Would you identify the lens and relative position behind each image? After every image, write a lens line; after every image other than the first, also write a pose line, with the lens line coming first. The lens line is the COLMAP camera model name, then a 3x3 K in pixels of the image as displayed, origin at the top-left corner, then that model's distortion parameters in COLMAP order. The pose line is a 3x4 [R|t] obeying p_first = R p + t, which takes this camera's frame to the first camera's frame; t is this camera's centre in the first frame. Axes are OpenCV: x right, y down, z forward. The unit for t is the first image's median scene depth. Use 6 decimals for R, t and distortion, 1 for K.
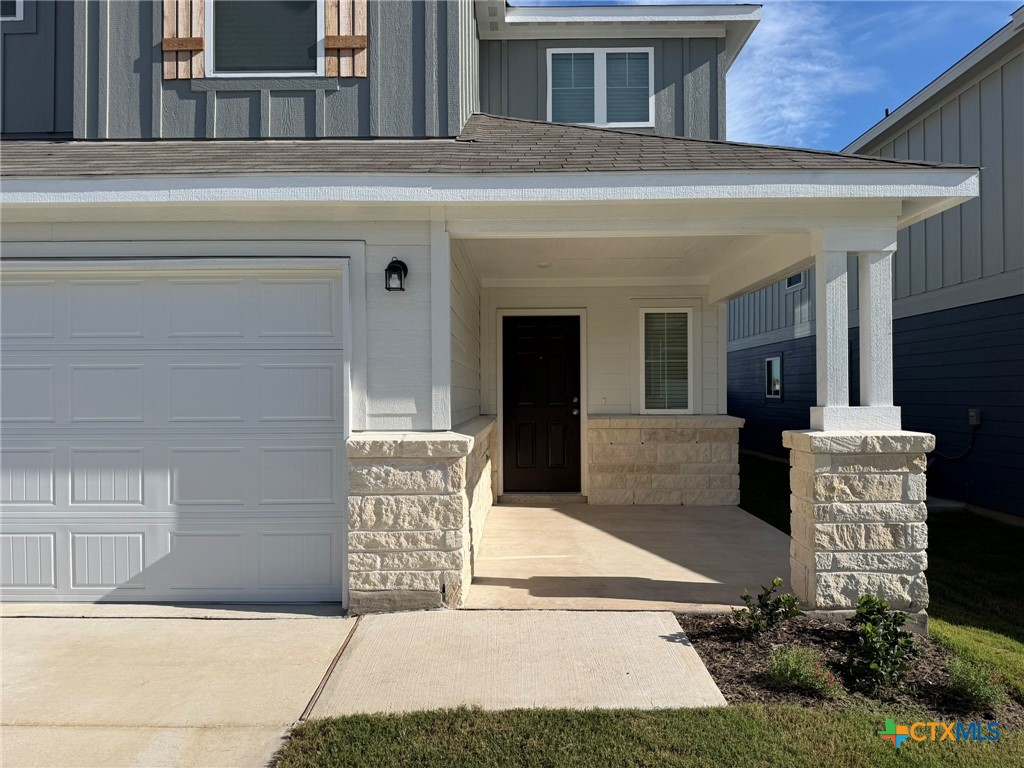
lens RADIAL K [[719.9, 0, 507.5], [0, 719.9, 380.8], [0, 0, 1]] dist [0.033768, -0.045785]
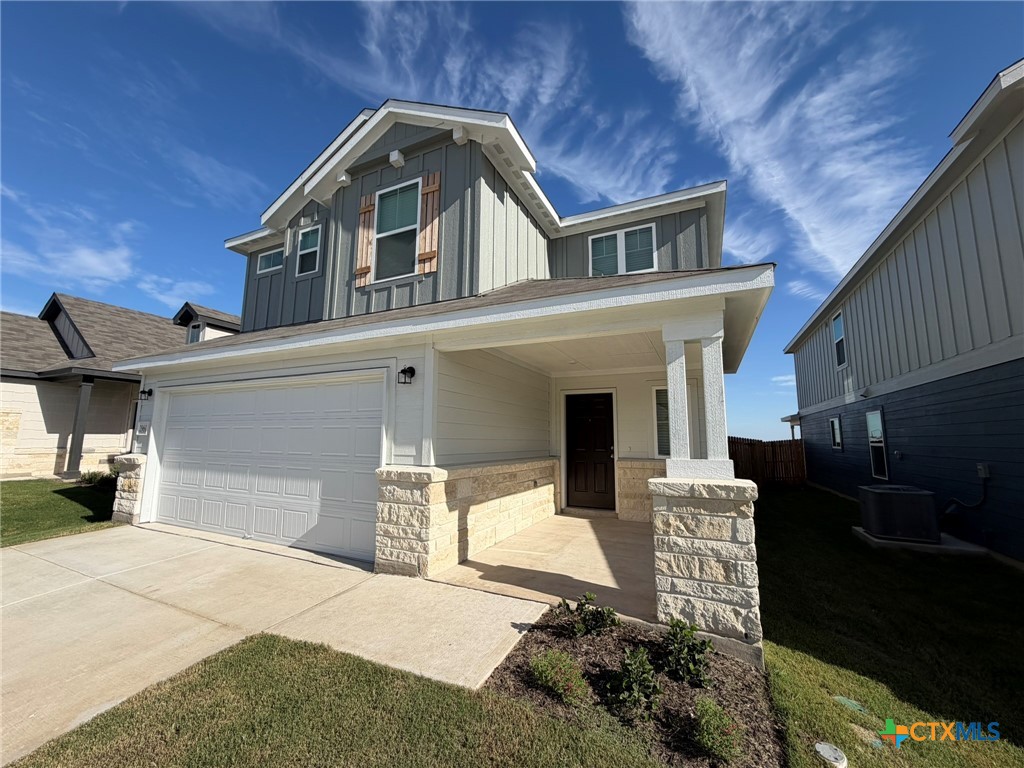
lens RADIAL K [[404.9, 0, 507.9], [0, 404.9, 381.1], [0, 0, 1]] dist [-0.008068, 0.002492]
pose [[0.908241, -0.047647, -0.415726, 0.480060], [-0.006180, 0.991860, -0.127180, -0.007893], [0.418402, 0.118080, 0.900554, 0.208792]]
